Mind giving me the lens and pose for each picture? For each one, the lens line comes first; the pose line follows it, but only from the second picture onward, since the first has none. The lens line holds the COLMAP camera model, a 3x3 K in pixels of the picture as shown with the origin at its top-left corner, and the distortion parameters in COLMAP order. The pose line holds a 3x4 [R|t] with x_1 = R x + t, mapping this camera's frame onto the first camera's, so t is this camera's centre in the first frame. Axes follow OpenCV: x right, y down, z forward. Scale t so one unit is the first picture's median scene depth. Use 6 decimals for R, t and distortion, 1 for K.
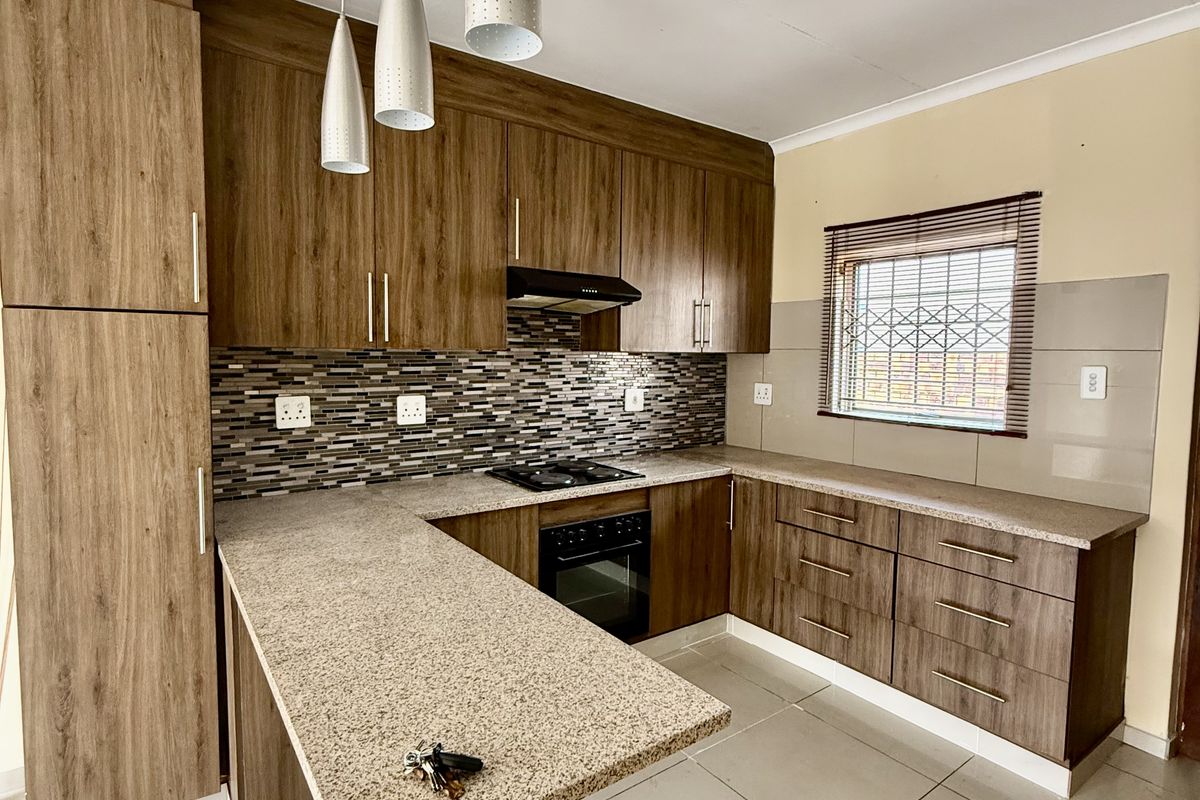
lens RADIAL K [[610.4, 0, 600.0], [0, 610.4, 400.0], [0, 0, 1]] dist [0.036998, -0.000109]
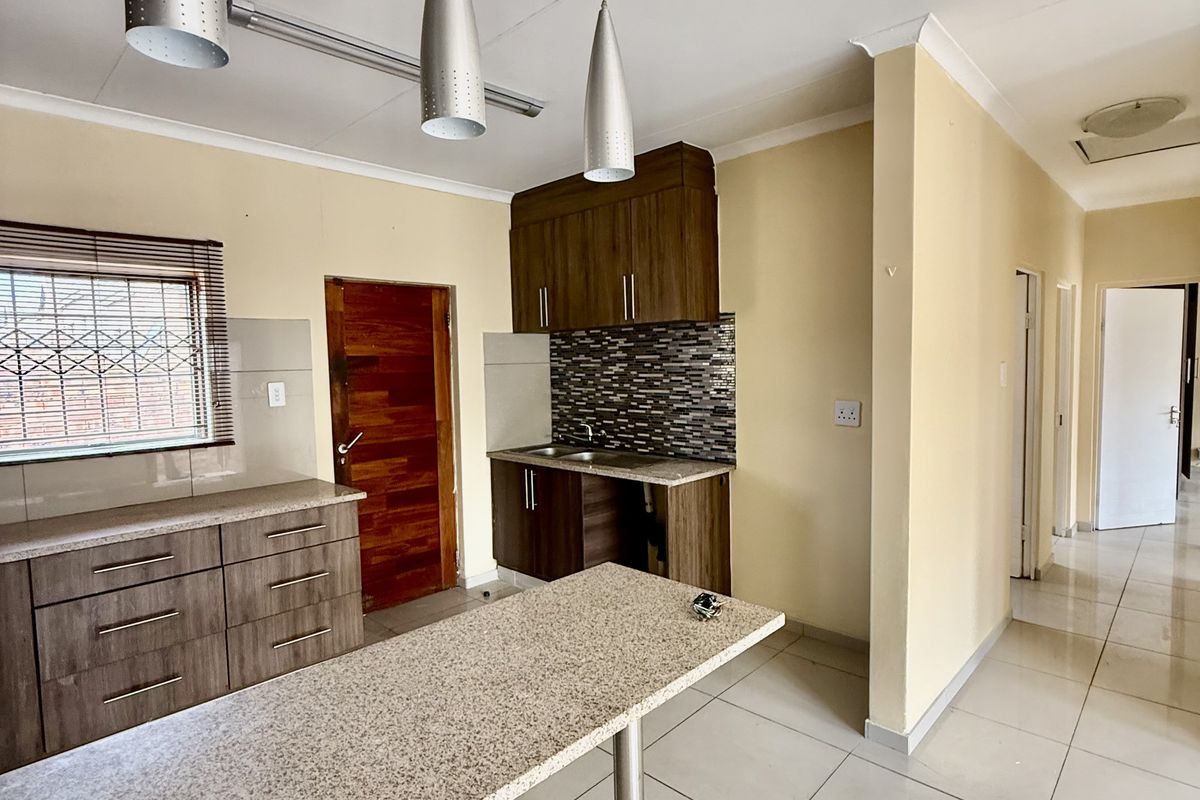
lens RADIAL K [[633.7, 0, 600.0], [0, 633.7, 400.0], [0, 0, 1]] dist [-0.078308, -0.000131]
pose [[-0.174832, -0.059897, 0.982775, -0.618672], [0.102100, 0.991664, 0.078602, -0.046834], [-0.979290, 0.114084, -0.167259, 0.499793]]
